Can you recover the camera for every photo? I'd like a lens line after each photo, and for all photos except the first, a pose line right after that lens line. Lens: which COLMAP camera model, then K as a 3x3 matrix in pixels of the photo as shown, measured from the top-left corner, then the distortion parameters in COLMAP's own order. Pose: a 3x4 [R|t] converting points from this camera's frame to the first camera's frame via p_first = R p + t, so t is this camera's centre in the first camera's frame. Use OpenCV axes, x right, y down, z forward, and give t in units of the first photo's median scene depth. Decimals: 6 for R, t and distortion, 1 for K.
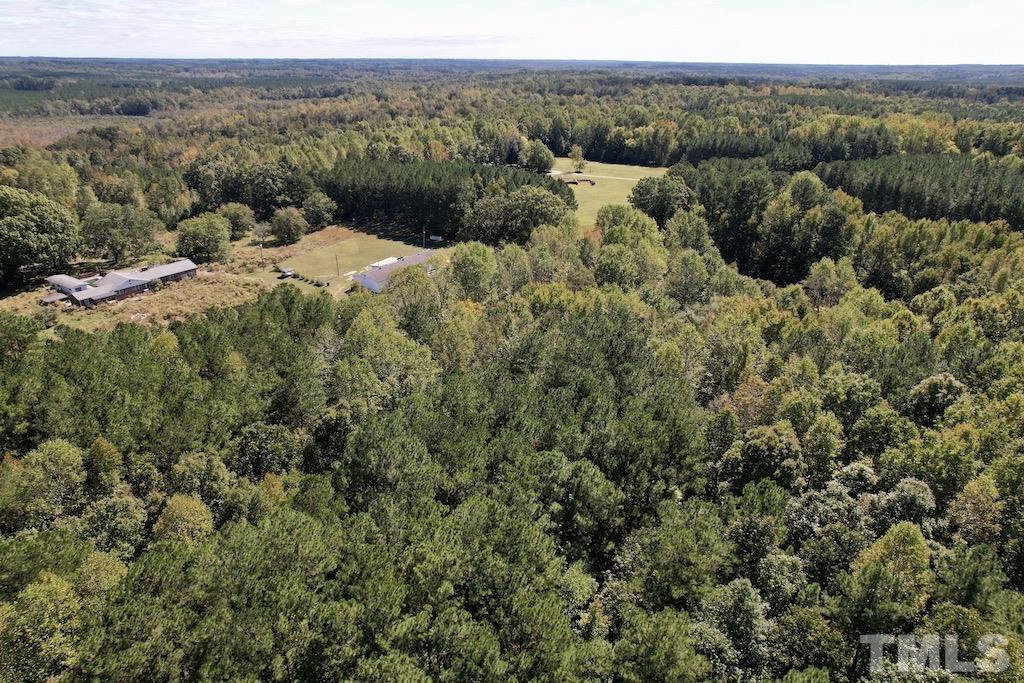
lens RADIAL K [[649.0, 0, 515.7], [0, 649.0, 340.8], [0, 0, 1]] dist [-0.077776, 0.064642]
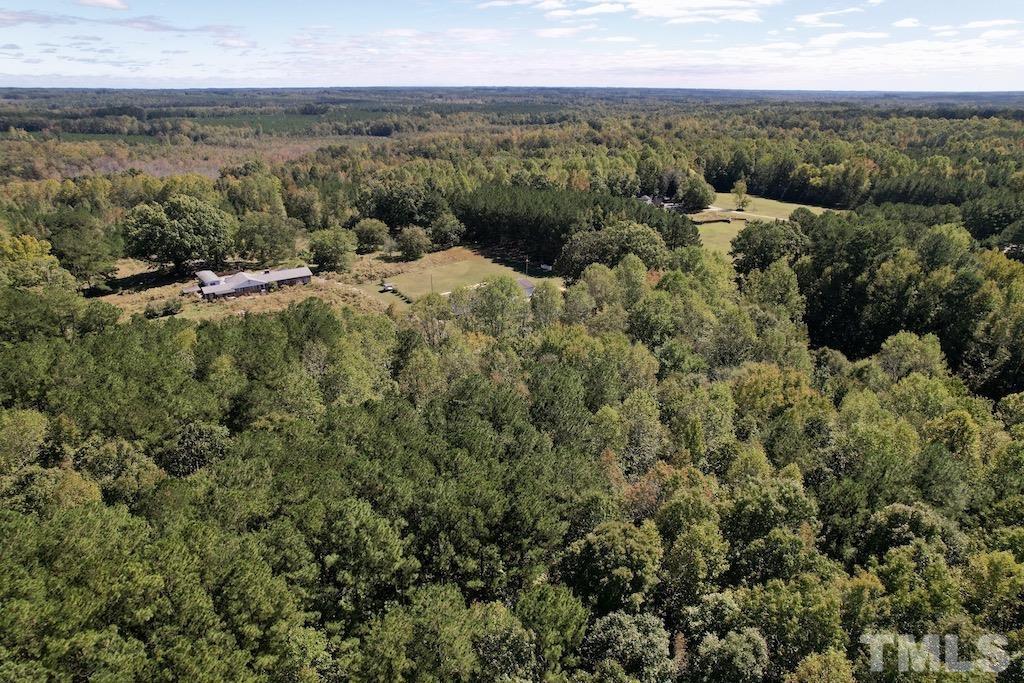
lens RADIAL K [[649.0, 0, 515.7], [0, 649.0, 340.8], [0, 0, 1]] dist [-0.077776, 0.064642]
pose [[0.940916, 0.119449, -0.316873, 0.152760], [-0.131850, 0.991108, -0.017904, -0.021304], [0.311917, 0.058626, 0.948299, 0.044580]]
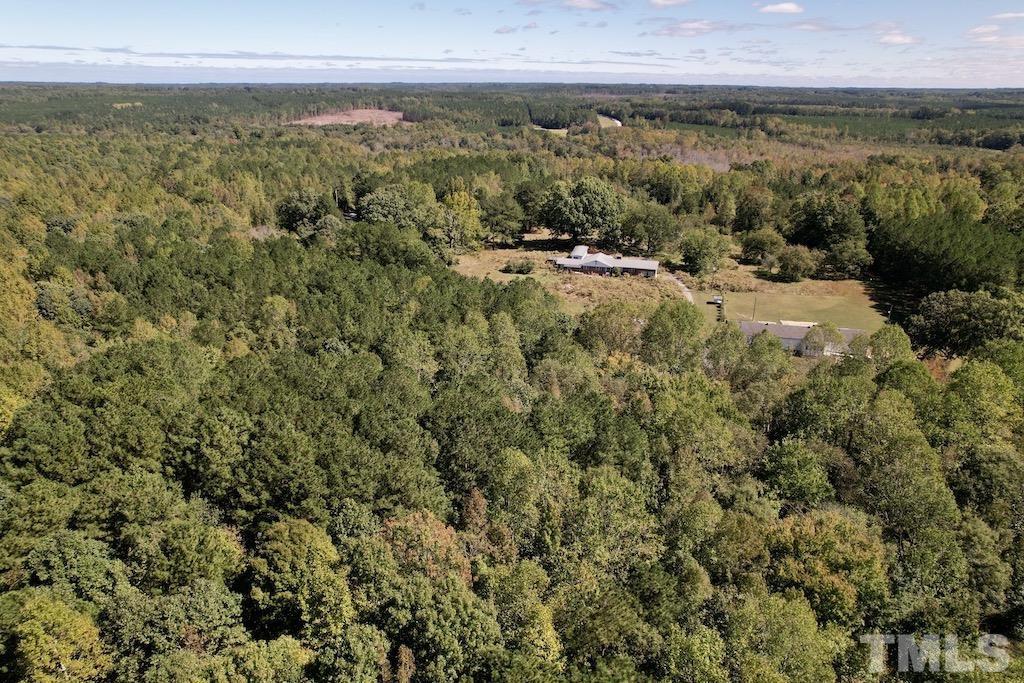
lens RADIAL K [[649.0, 0, 515.7], [0, 649.0, 340.8], [0, 0, 1]] dist [-0.077776, 0.064642]
pose [[0.341976, 0.343550, -0.874658, 0.340734], [-0.379611, 0.901954, 0.205850, -0.107556], [0.859621, 0.261634, 0.438862, 0.245473]]
